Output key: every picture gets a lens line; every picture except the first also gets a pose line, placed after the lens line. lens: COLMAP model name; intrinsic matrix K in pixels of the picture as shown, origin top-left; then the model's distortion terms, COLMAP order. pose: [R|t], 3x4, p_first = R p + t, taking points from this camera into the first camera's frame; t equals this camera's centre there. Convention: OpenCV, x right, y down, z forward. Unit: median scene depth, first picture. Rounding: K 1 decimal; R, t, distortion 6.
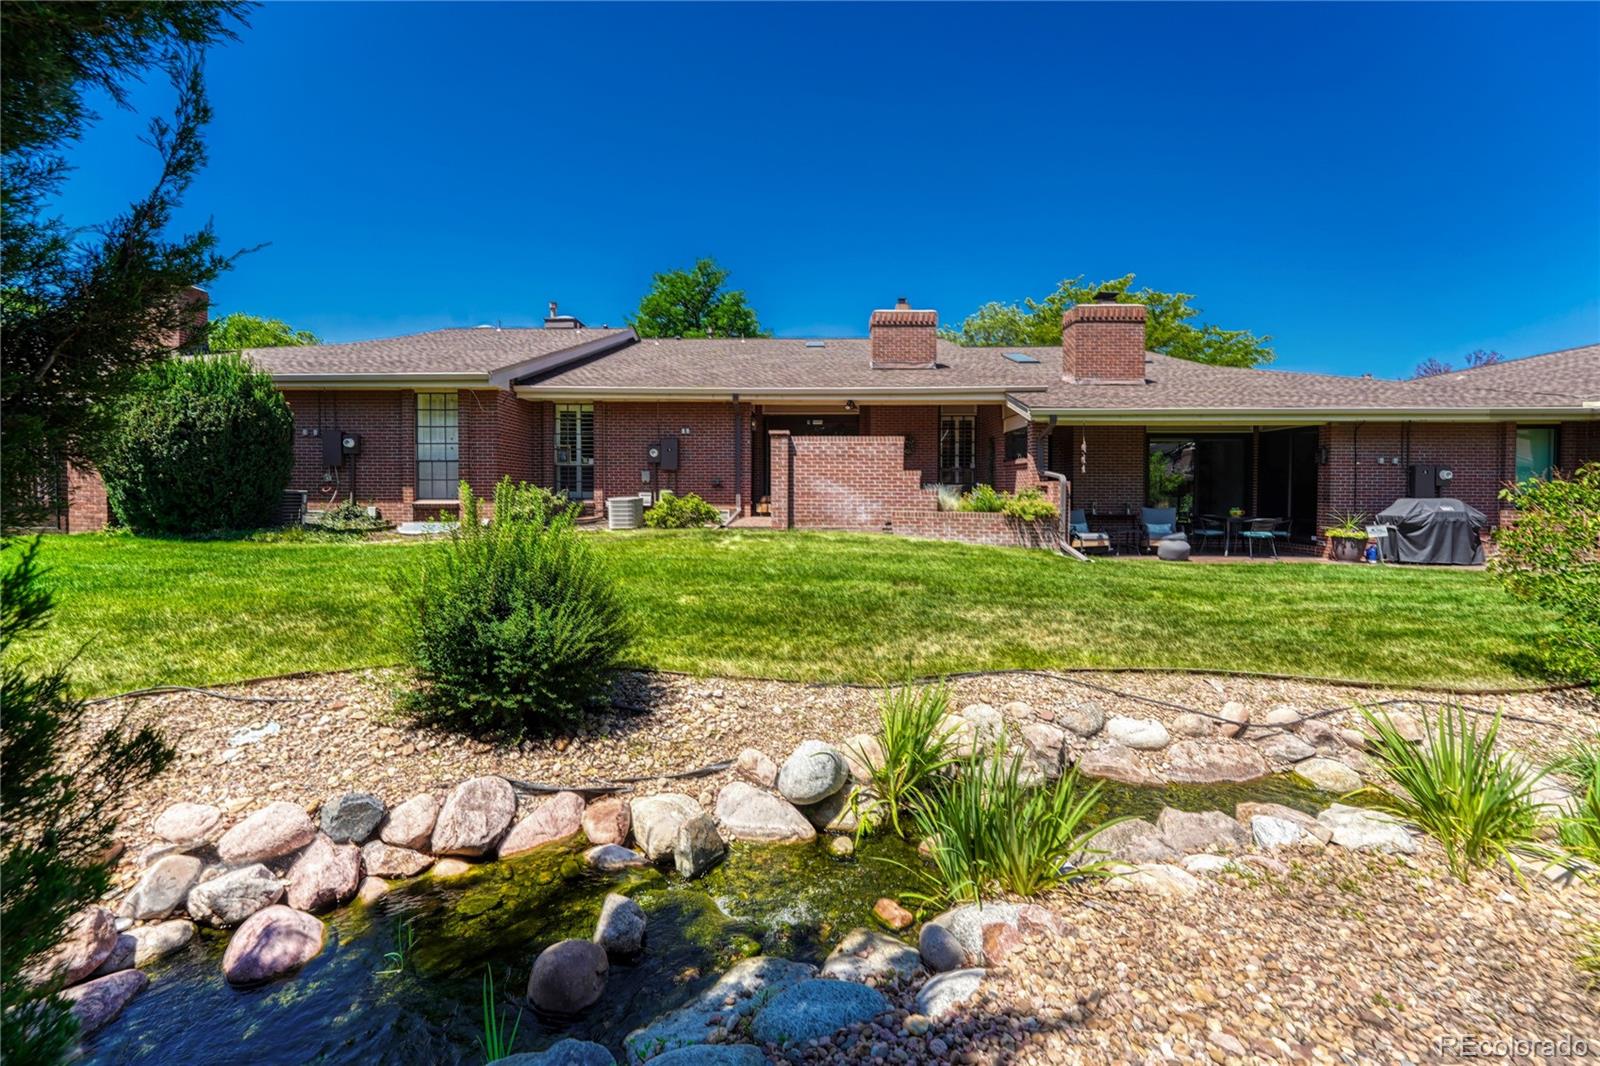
lens RADIAL K [[650.5, 0, 793.4], [0, 650.5, 515.3], [0, 0, 1]] dist [-0.003985, 0.000341]
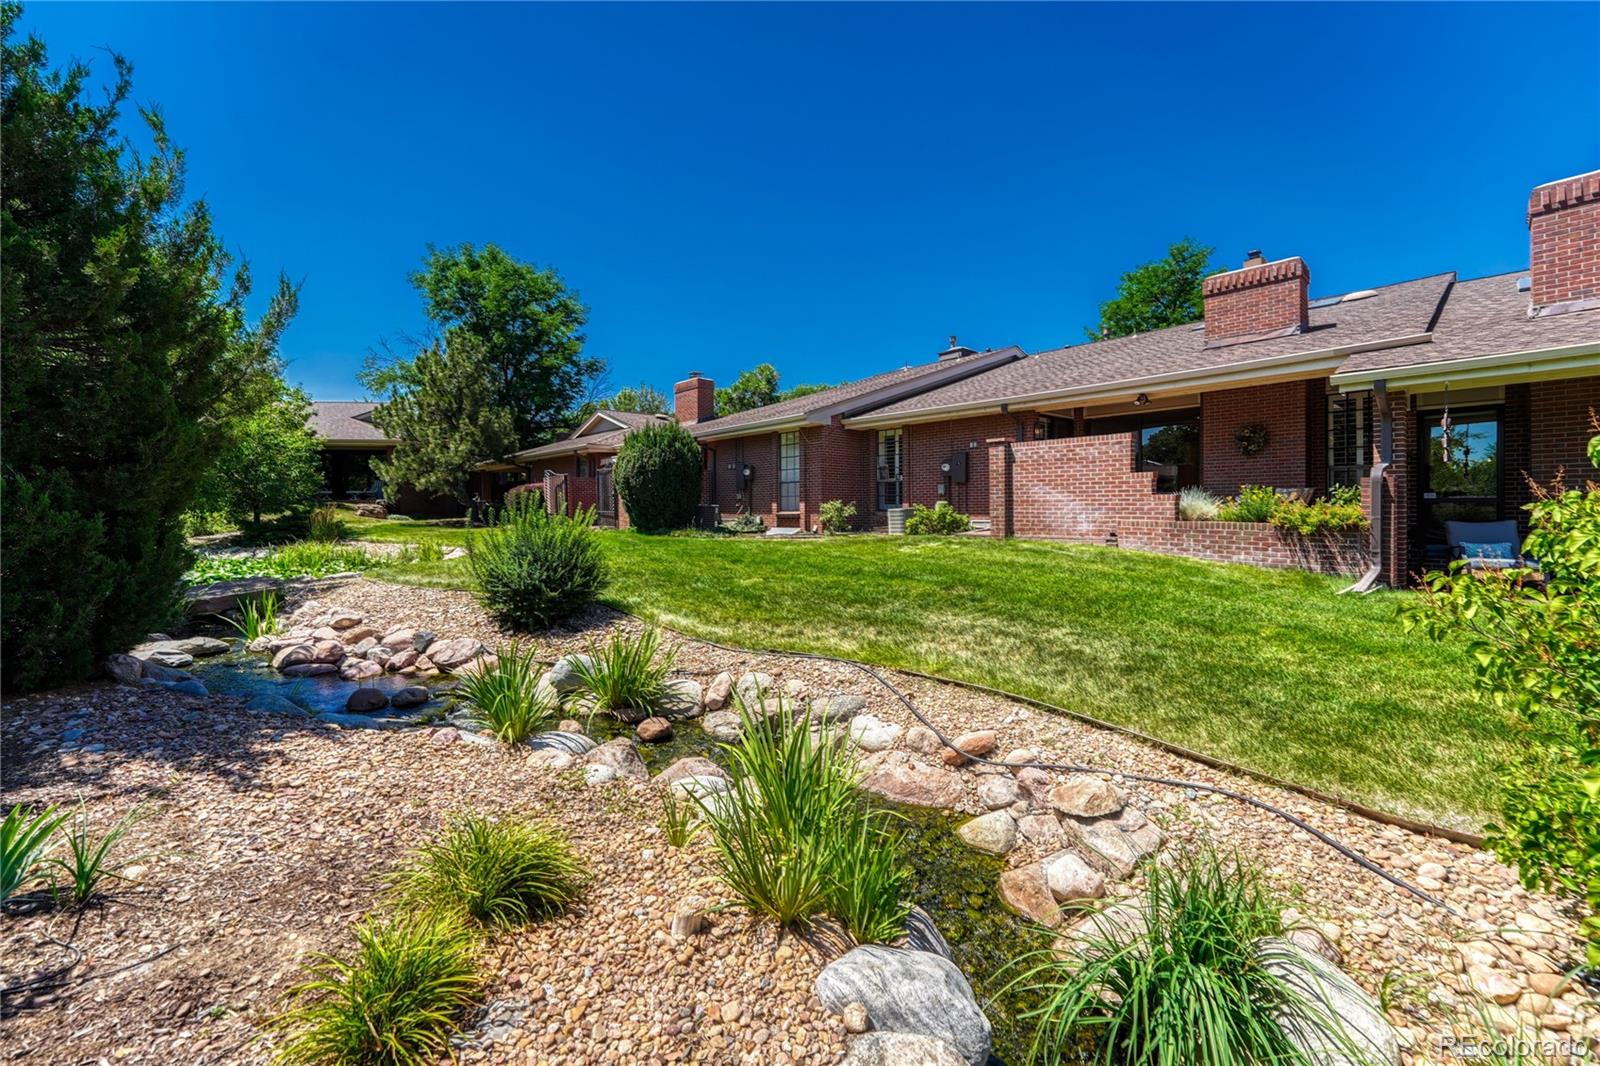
lens RADIAL K [[650.5, 0, 787.4], [0, 650.5, 512.8], [0, 0, 1]] dist [-0.003985, 0.000341]
pose [[0.680107, -0.004073, -0.733102, 0.443214], [-0.021365, 0.999450, -0.025374, 0.013795], [0.732802, 0.032920, 0.679646, 0.086072]]
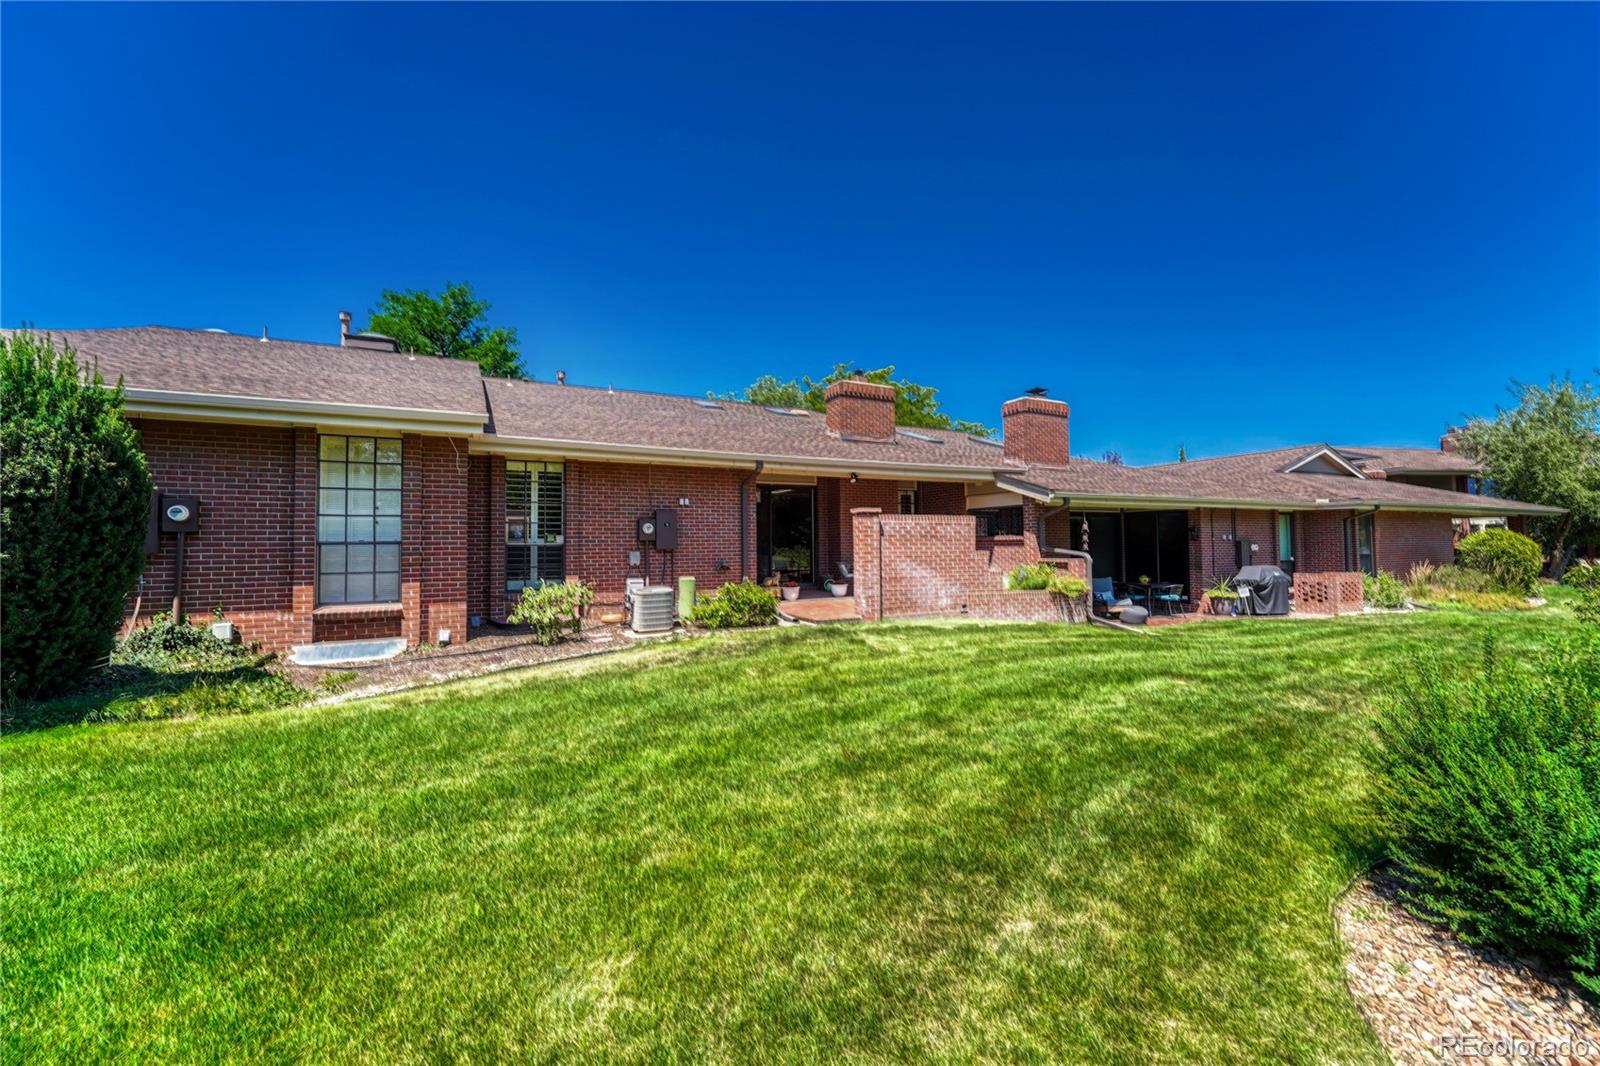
lens RADIAL K [[650.5, 0, 791.1], [0, 650.5, 531.2], [0, 0, 1]] dist [-0.003985, 0.000341]
pose [[0.877994, -0.000057, 0.478672, -0.491531], [0.031400, 0.997853, -0.057475, -0.046847], [-0.477641, 0.065493, 0.876110, 0.251083]]
